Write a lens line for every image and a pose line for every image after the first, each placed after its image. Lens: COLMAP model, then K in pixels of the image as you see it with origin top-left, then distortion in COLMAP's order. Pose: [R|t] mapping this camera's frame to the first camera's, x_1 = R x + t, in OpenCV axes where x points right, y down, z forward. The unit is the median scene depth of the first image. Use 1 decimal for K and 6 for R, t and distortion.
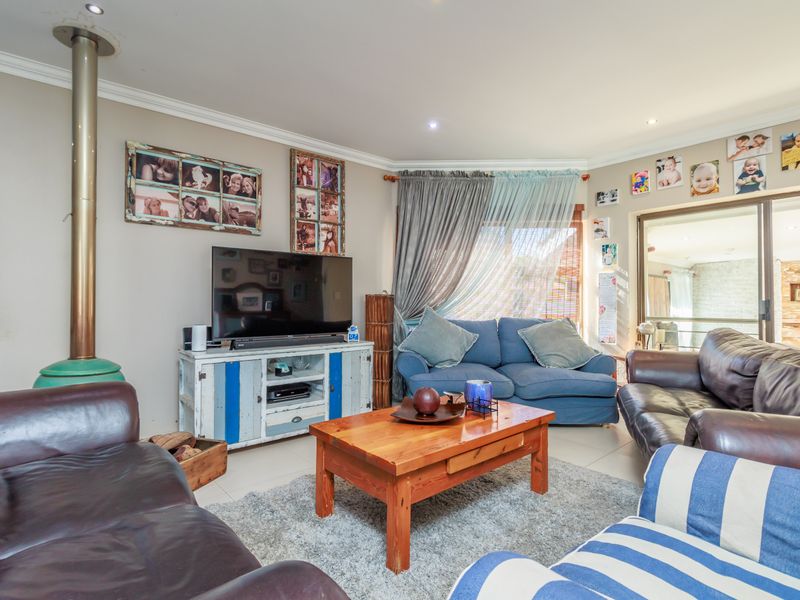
lens RADIAL K [[410.6, 0, 396.8], [0, 410.6, 298.7], [0, 0, 1]] dist [0.000232, -0.000320]
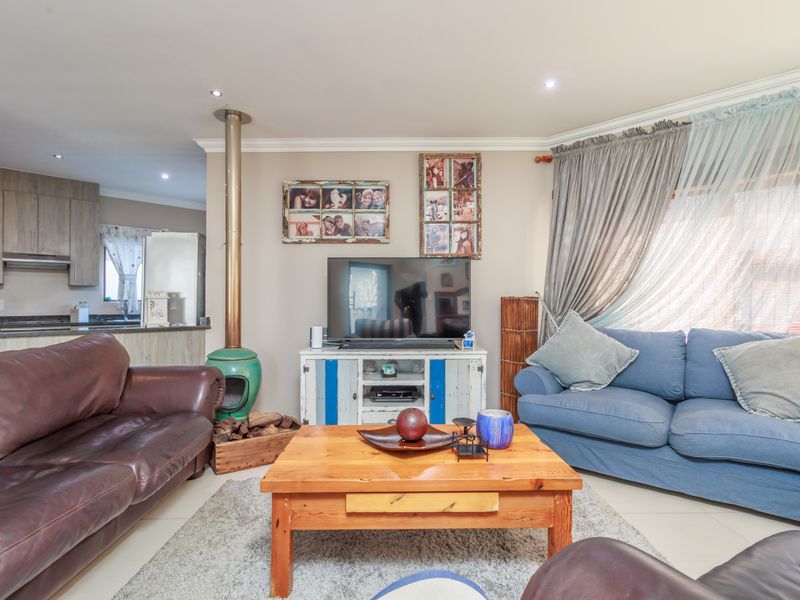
lens RADIAL K [[410.6, 0, 401.1], [0, 410.6, 300.4], [0, 0, 1]] dist [0.000232, -0.000320]
pose [[0.775077, -0.006727, -0.631831, 0.367370], [0.008692, 0.999962, 0.000015, -0.005797], [0.631807, -0.005503, 0.775106, 0.198924]]
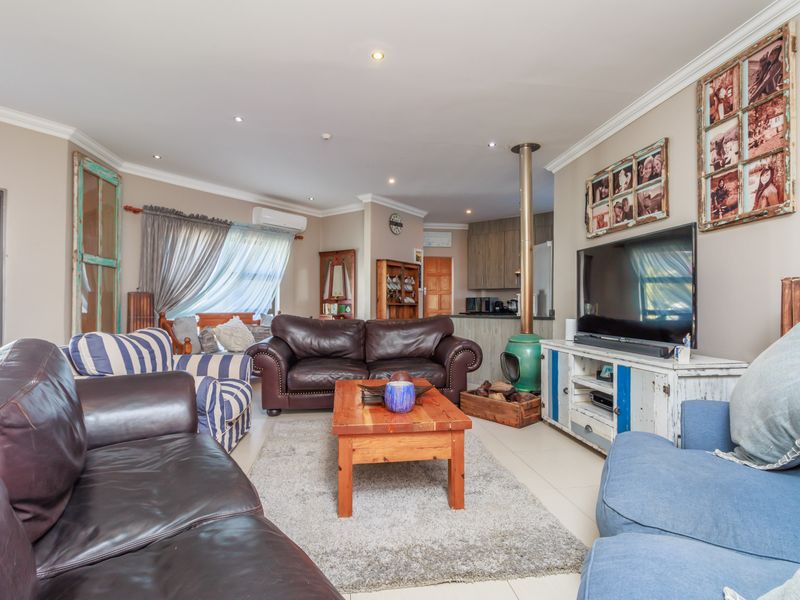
lens RADIAL K [[410.6, 0, 401.8], [0, 410.6, 300.1], [0, 0, 1]] dist [0.000232, -0.000320]
pose [[-0.528865, -0.010688, -0.848638, 0.654266], [0.006357, 0.999843, -0.016554, 0.021698], [0.848682, -0.014150, -0.528714, 0.998212]]
